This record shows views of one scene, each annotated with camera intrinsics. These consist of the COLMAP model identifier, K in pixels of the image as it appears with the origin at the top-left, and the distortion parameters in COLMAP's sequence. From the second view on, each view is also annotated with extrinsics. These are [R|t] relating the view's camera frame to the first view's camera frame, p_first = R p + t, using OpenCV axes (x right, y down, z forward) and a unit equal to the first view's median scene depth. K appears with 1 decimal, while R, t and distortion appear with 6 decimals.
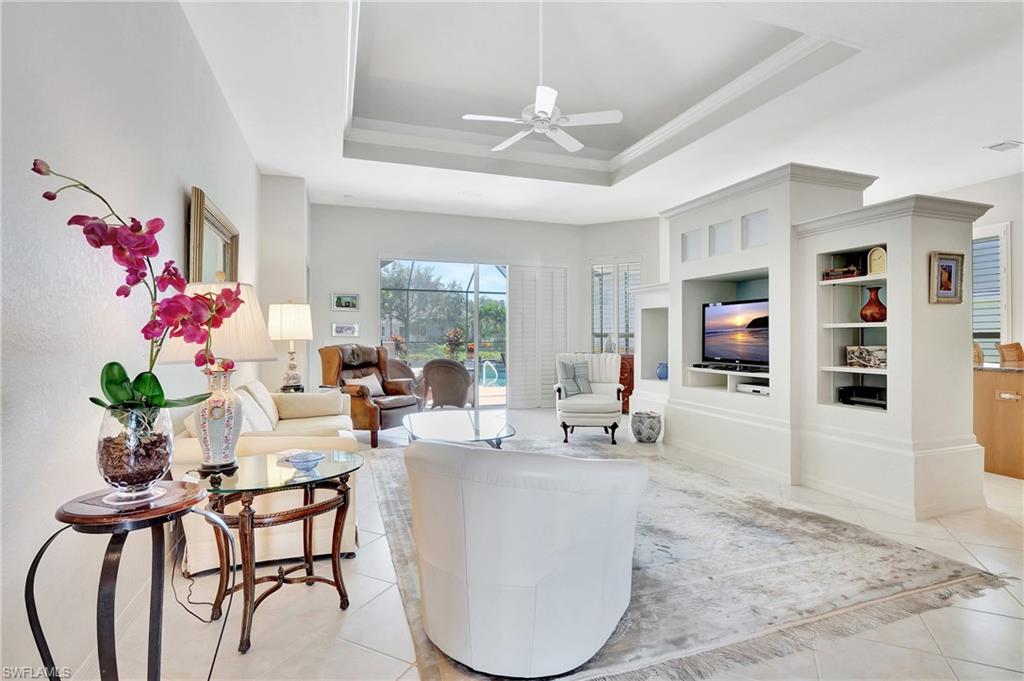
lens RADIAL K [[493.9, 0, 509.2], [0, 493.9, 336.0], [0, 0, 1]] dist [-0.000565, -0.000538]
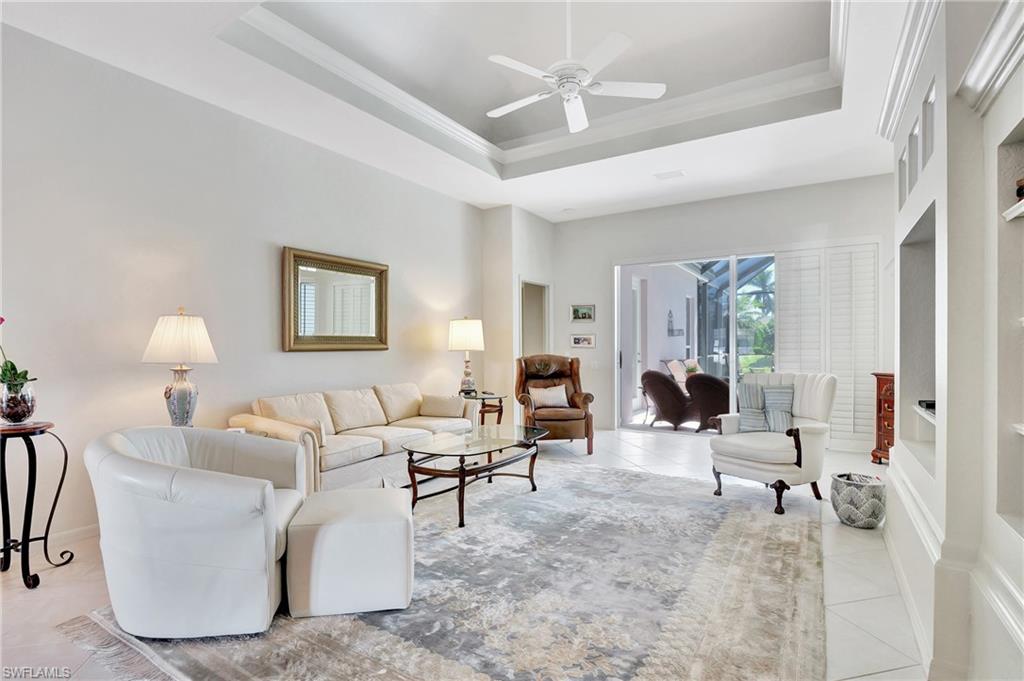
lens RADIAL K [[504.8, 0, 505.8], [0, 504.8, 351.3], [0, 0, 1]] dist [-0.002354, -0.000548]
pose [[0.621399, 0.005803, -0.783473, 0.562588], [0.001442, 0.999962, 0.008551, -0.000372], [0.783493, -0.006443, 0.621367, 0.341331]]
